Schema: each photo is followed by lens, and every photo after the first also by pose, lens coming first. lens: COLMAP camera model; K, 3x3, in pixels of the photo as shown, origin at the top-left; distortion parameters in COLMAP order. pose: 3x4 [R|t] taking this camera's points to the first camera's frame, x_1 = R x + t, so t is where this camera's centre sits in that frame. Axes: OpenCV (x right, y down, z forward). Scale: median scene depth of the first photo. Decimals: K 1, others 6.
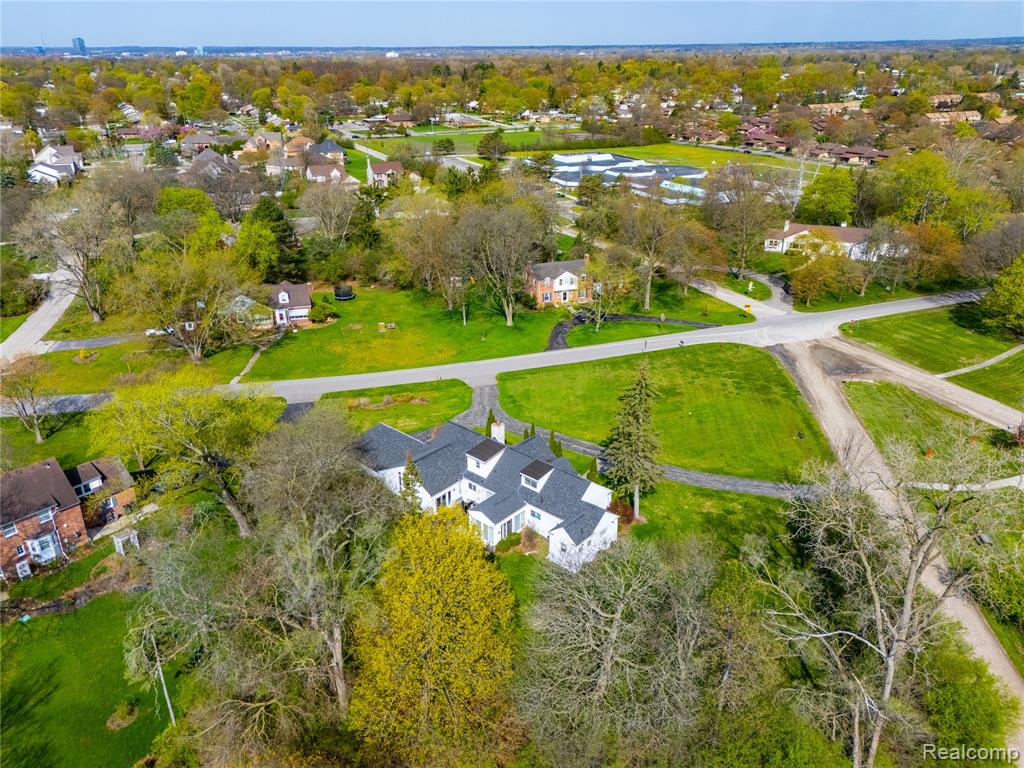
lens RADIAL K [[755.4, 0, 514.2], [0, 755.4, 383.5], [0, 0, 1]] dist [0.066741, -0.074017]
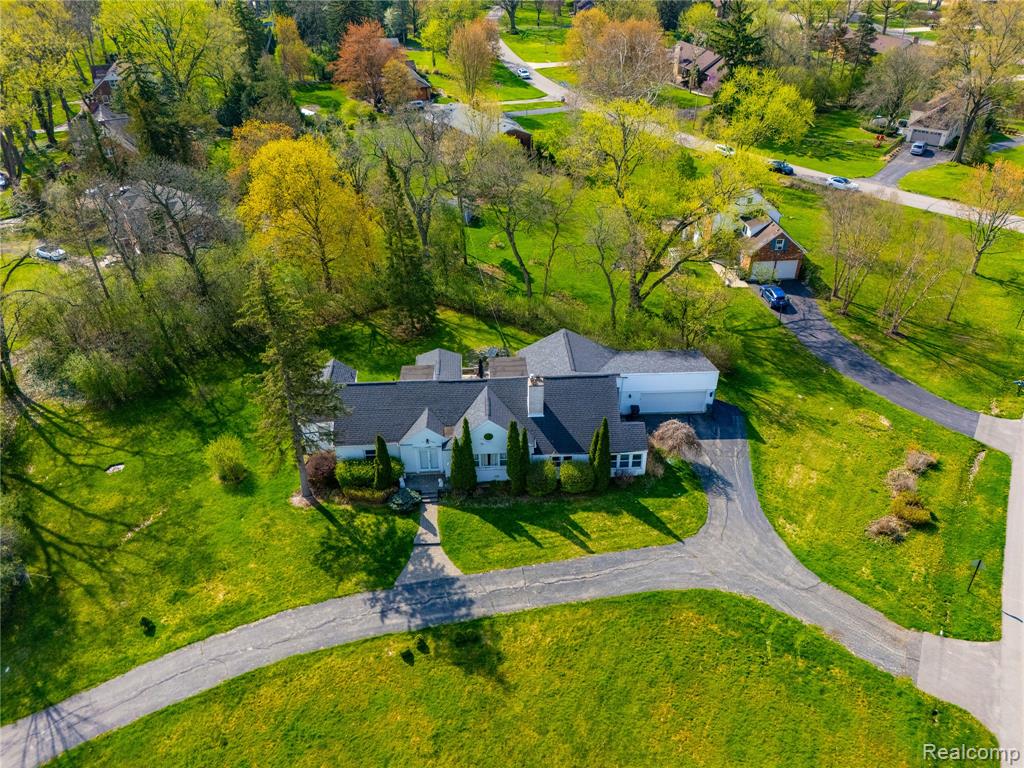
lens RADIAL K [[755.4, 0, 514.2], [0, 755.4, 383.5], [0, 0, 1]] dist [0.066741, -0.074017]
pose [[-0.708460, 0.397854, -0.582920, 0.267502], [-0.271230, 0.609038, 0.745323, -0.305559], [0.651551, 0.686137, -0.323569, 0.881718]]
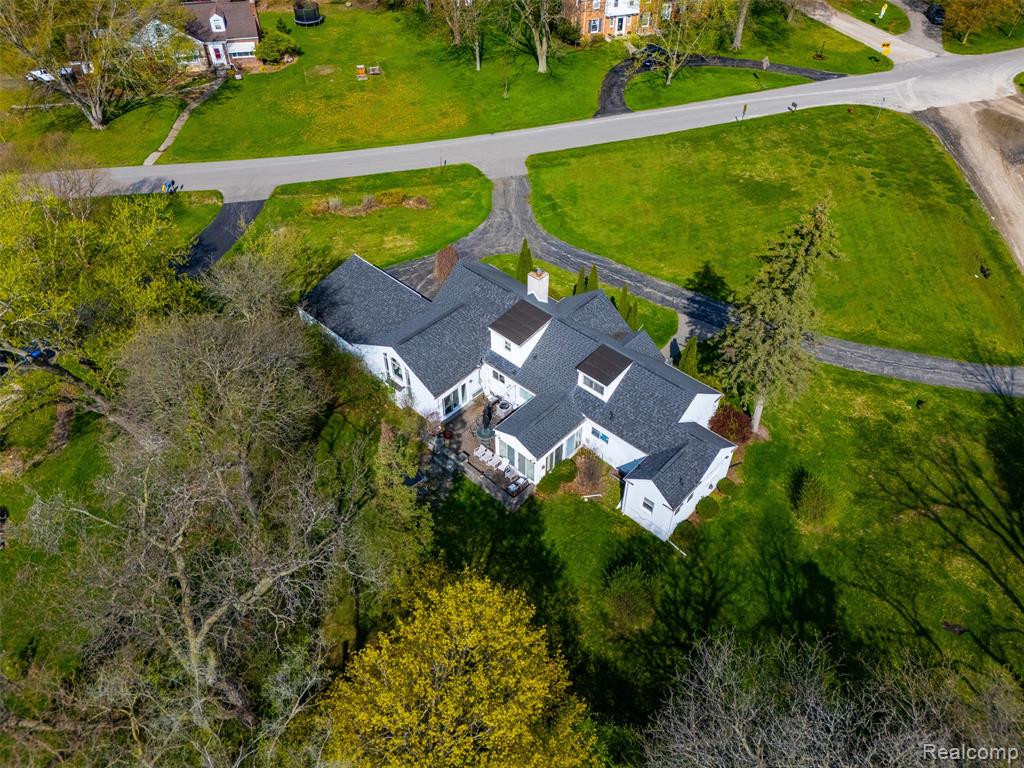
lens RADIAL K [[755.4, 0, 514.2], [0, 755.4, 383.5], [0, 0, 1]] dist [0.066741, -0.074017]
pose [[0.999844, 0.015807, -0.007882, -0.026116], [-0.012173, 0.940000, 0.340956, -0.054749], [0.012798, -0.340807, 0.940046, 0.278882]]
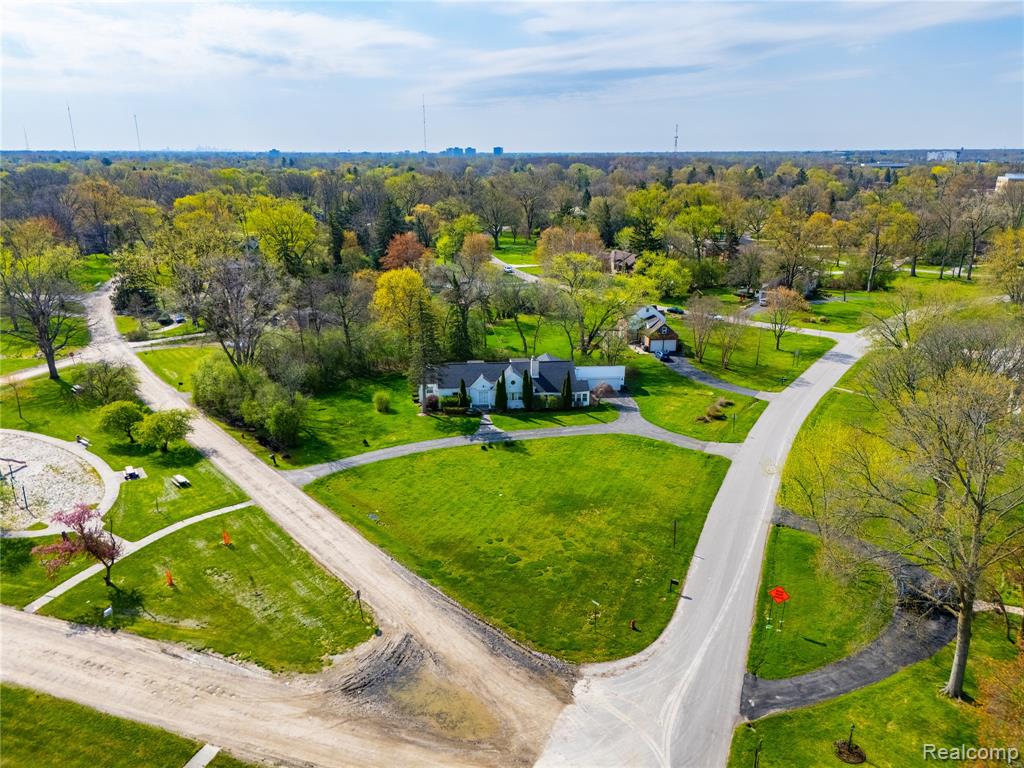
lens RADIAL K [[755.4, 0, 514.2], [0, 755.4, 383.5], [0, 0, 1]] dist [0.066741, -0.074017]
pose [[-0.678870, 0.222426, -0.699758, 0.697082], [-0.286747, 0.797026, 0.531532, -0.449507], [0.675952, 0.561495, -0.477297, 1.206564]]
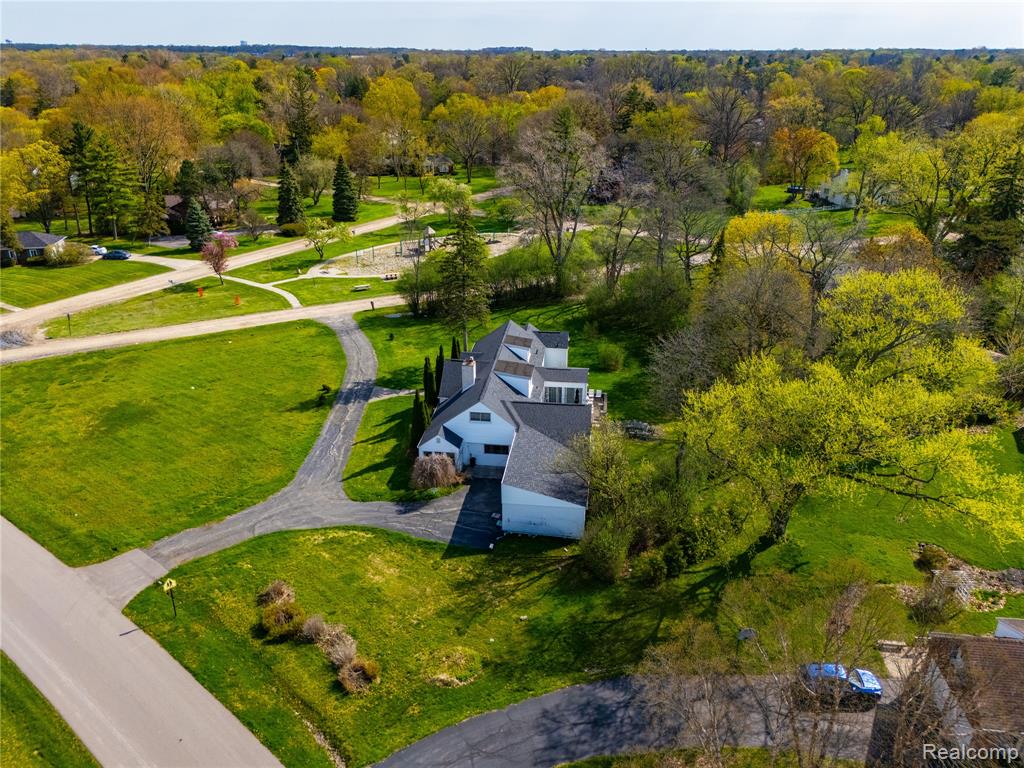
lens RADIAL K [[755.4, 0, 514.2], [0, 755.4, 383.5], [0, 0, 1]] dist [0.066741, -0.074017]
pose [[-0.575841, -0.323542, 0.750818, -0.473224], [0.327544, 0.750140, 0.574461, -0.267752], [-0.749080, 0.576724, -0.325987, 0.909087]]
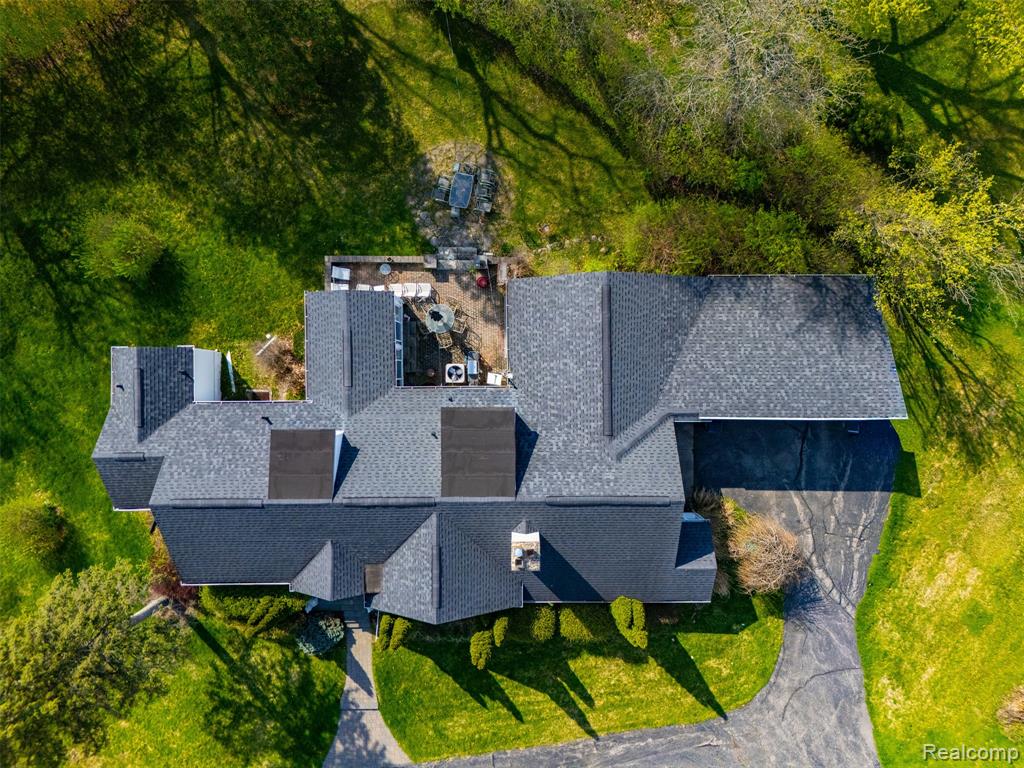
lens RADIAL K [[755.4, 0, 514.2], [0, 755.4, 383.5], [0, 0, 1]] dist [0.066741, -0.074017]
pose [[-0.738411, 0.673781, 0.027699, -0.058345], [-0.244635, -0.305926, 0.920089, -0.169562], [0.628412, 0.672628, 0.390730, 0.601149]]
